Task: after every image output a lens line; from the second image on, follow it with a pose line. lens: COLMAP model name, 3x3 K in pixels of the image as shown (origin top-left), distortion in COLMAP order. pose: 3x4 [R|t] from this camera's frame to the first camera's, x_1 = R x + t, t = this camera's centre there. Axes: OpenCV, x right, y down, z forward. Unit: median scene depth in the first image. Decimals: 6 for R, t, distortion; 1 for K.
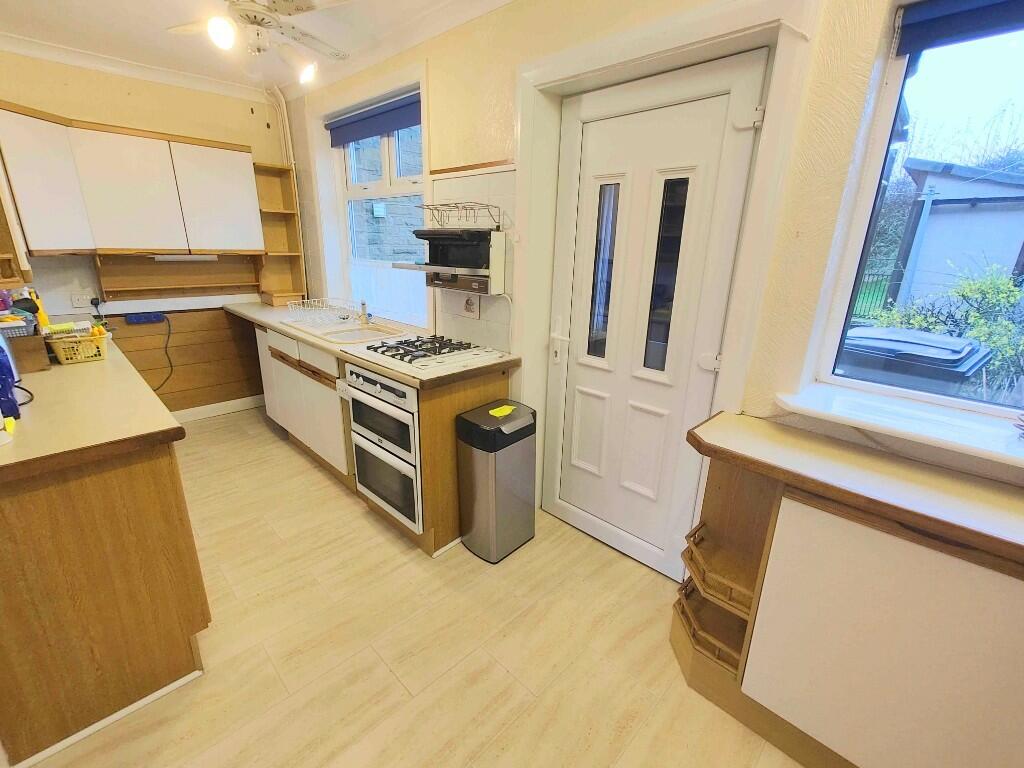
lens RADIAL K [[447.3, 0, 512.5], [0, 447.3, 379.9], [0, 0, 1]] dist [-0.001290, -0.000694]
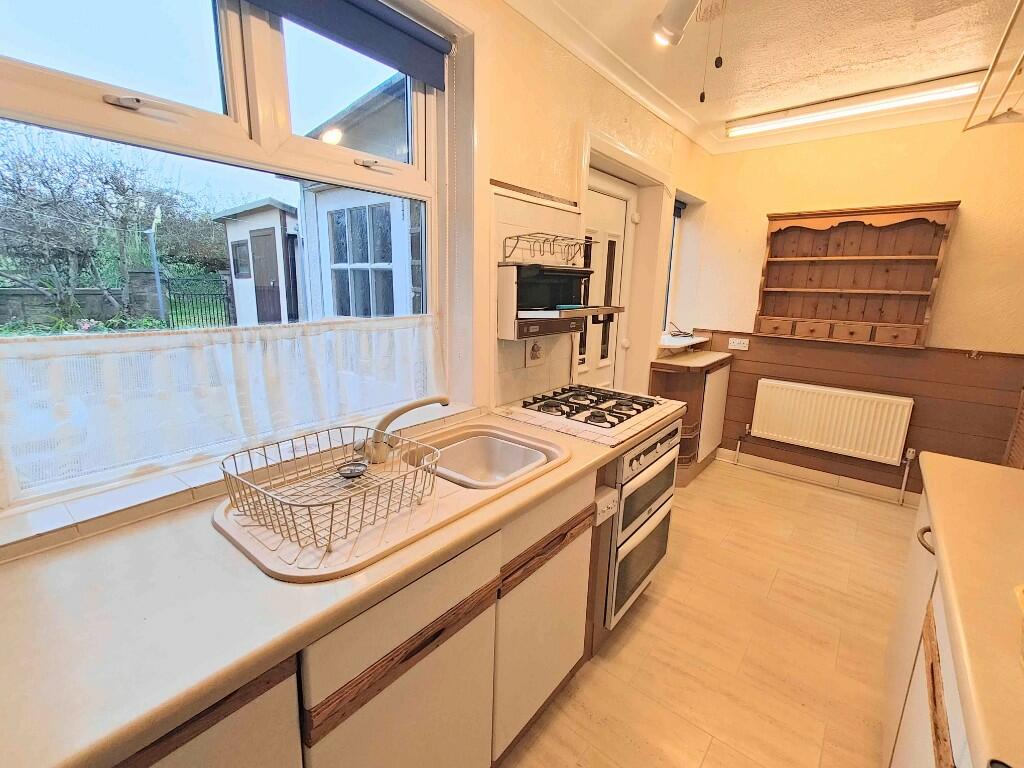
lens RADIAL K [[440.3, 0, 512.0], [0, 440.3, 384.0], [0, 0, 1]] dist [0.025287, -0.000098]
pose [[-0.070736, -0.250649, 0.965490, -1.000801], [0.272770, 0.926162, 0.260423, -0.368090], [-0.959475, 0.281778, 0.002857, 1.135859]]
